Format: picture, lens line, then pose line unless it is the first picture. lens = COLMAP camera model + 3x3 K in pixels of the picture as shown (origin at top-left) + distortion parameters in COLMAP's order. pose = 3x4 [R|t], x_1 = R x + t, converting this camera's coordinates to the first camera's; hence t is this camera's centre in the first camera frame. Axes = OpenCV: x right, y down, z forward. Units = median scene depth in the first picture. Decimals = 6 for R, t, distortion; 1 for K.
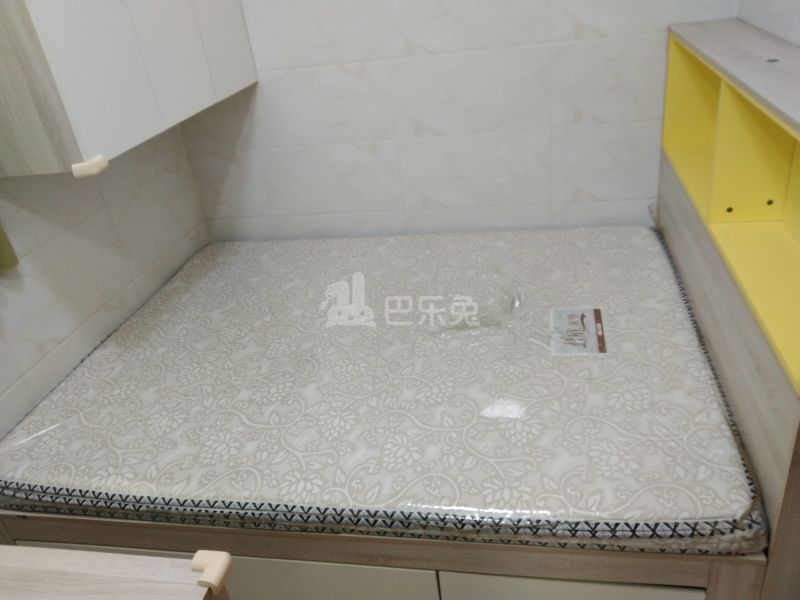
lens RADIAL K [[637.3, 0, 400.0], [0, 637.3, 300.0], [0, 0, 1]] dist [0.080445, -0.196248]
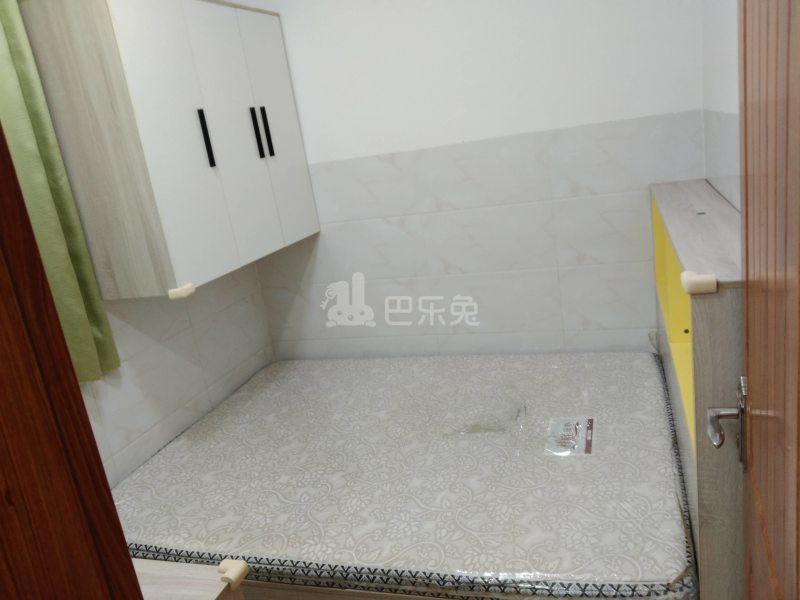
lens RADIAL K [[637.3, 0, 400.0], [0, 637.3, 300.0], [0, 0, 1]] dist [0.080445, -0.196248]
pose [[0.992720, 0.009279, -0.120084, 0.124112], [-0.035155, 0.975935, -0.215209, 0.077590], [0.115197, 0.217864, 0.969157, -0.231029]]
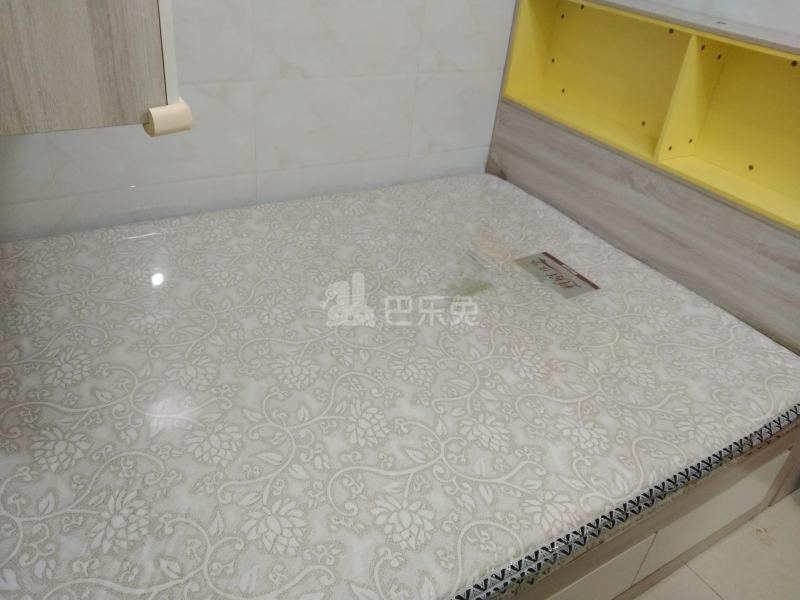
lens RADIAL K [[637.3, 0, 400.0], [0, 637.3, 300.0], [0, 0, 1]] dist [0.080445, -0.196248]
pose [[0.709087, -0.200794, 0.675927, -0.695278], [0.155651, 0.979524, 0.127695, -0.095166], [-0.687727, 0.014661, 0.725822, 0.470923]]
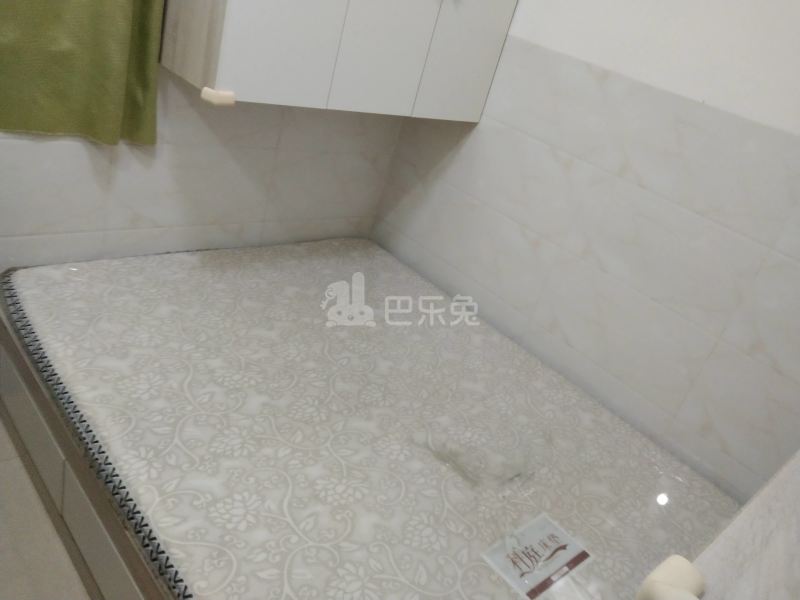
lens RADIAL K [[643.9, 0, 400.0], [0, 643.9, 300.0], [0, 0, 1]] dist [0.063076, -0.197876]
pose [[0.732270, 0.565510, -0.379445, 0.312912], [-0.591772, 0.804129, 0.056415, -0.167812], [0.337026, 0.183234, 0.923493, 0.171942]]
